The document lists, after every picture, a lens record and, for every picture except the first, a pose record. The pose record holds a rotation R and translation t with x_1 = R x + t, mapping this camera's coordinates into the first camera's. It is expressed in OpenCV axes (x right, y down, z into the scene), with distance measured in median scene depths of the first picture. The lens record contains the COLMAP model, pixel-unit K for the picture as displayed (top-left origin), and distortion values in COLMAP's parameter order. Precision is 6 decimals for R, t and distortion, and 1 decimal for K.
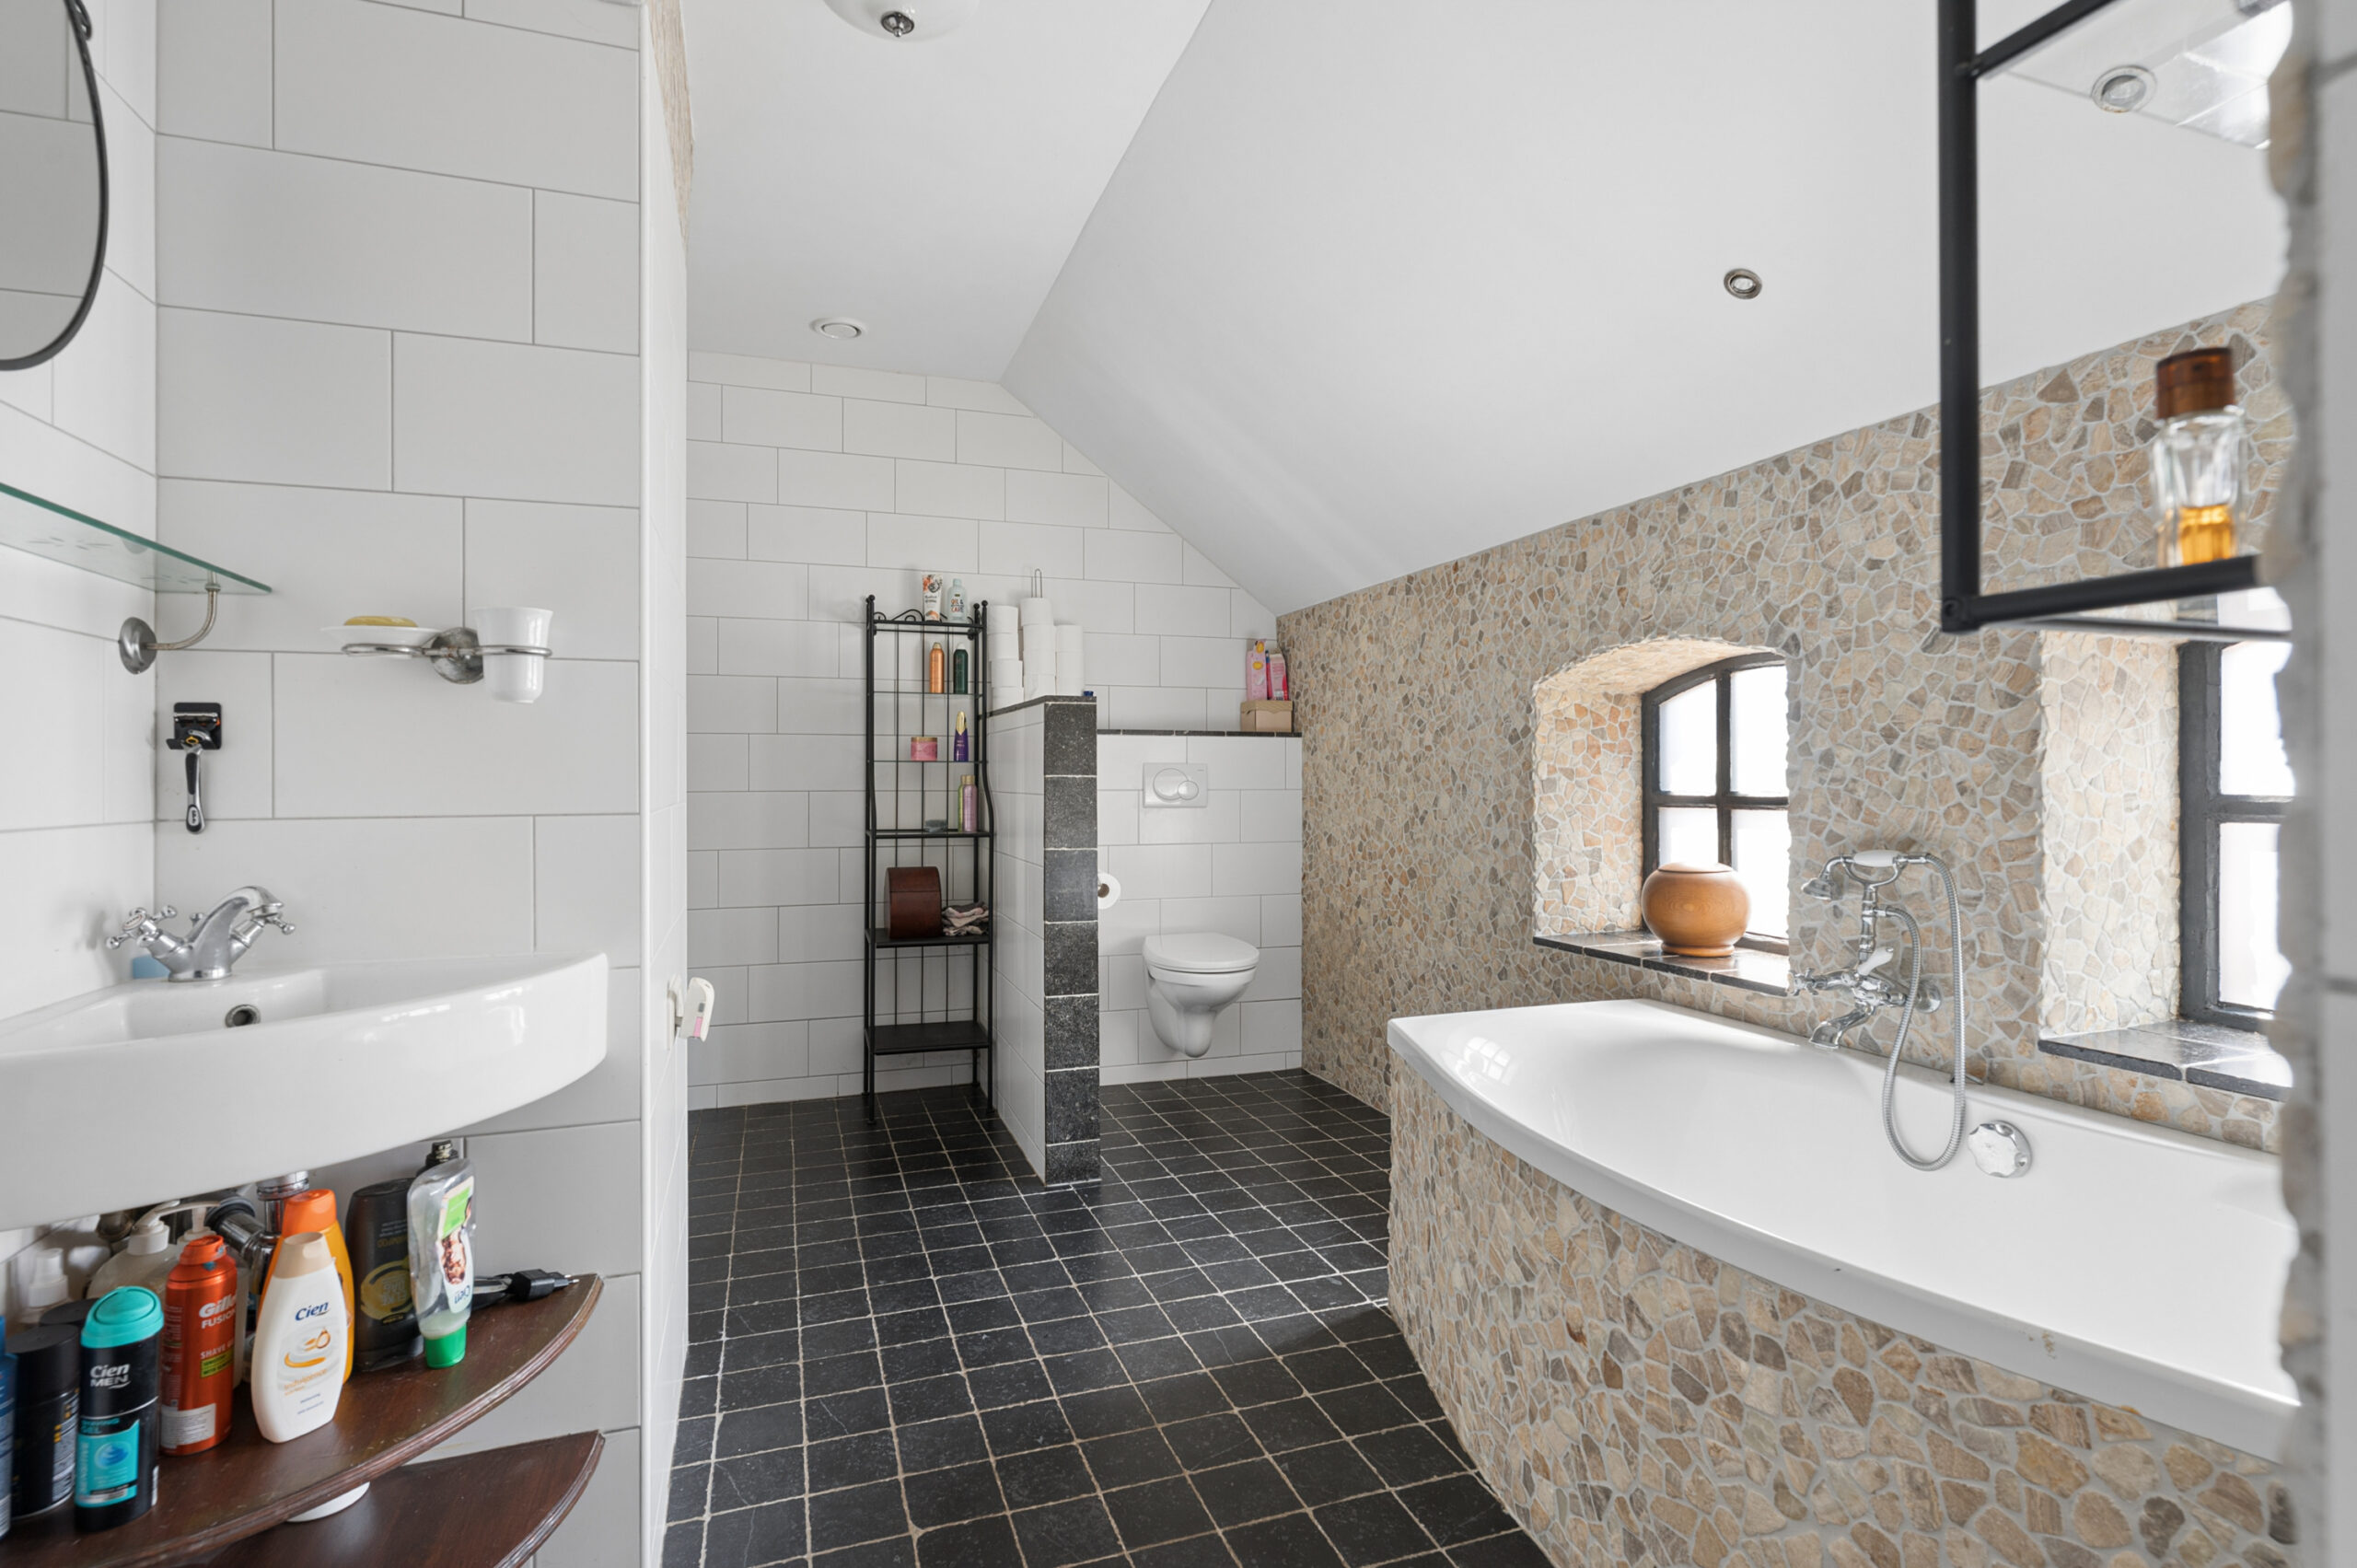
lens RADIAL K [[1140.5, 0, 1174.8], [0, 1140.5, 799.7], [0, 0, 1]] dist [-0.001621, 0.003447]
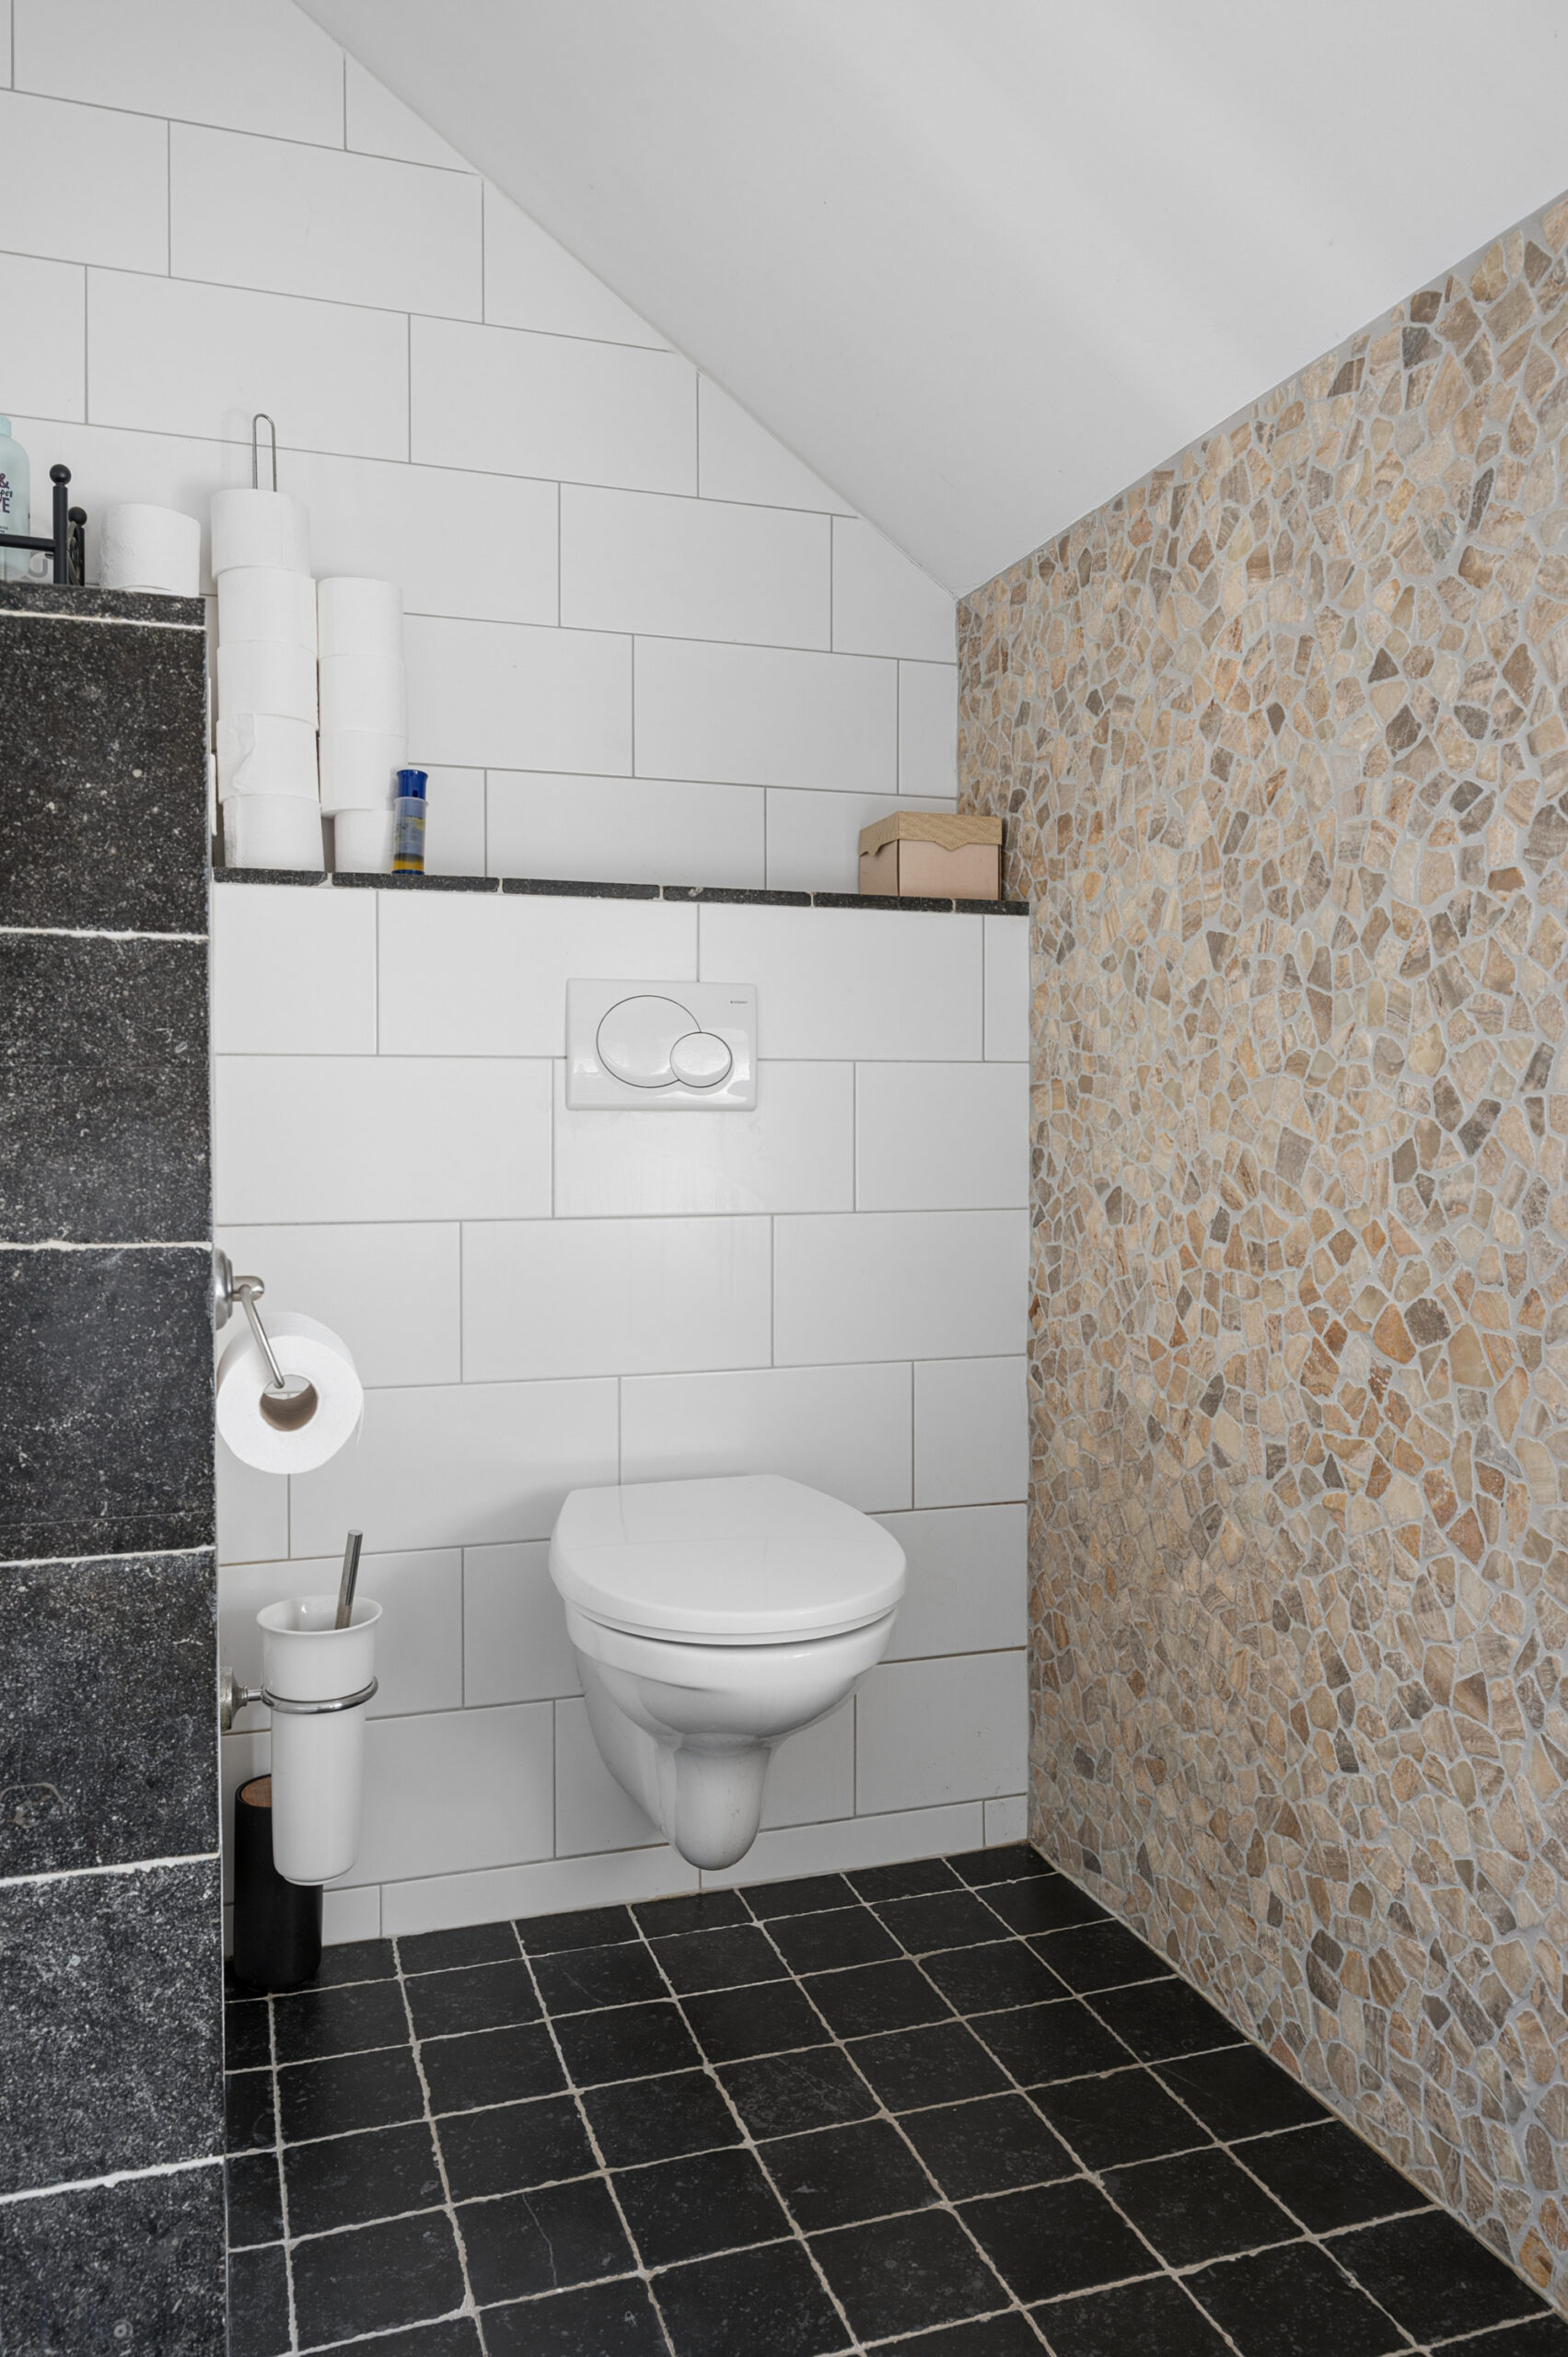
lens RADIAL K [[1688.7, 0, 788.4], [0, 1688.7, 1158.2], [0, 0, 1]] dist [0.005398, 0.000750]
pose [[0.999984, -0.000431, -0.005708, 0.043674], [0.000488, 0.999950, 0.009973, 0.017296], [0.005704, -0.009975, 0.999934, 0.524140]]
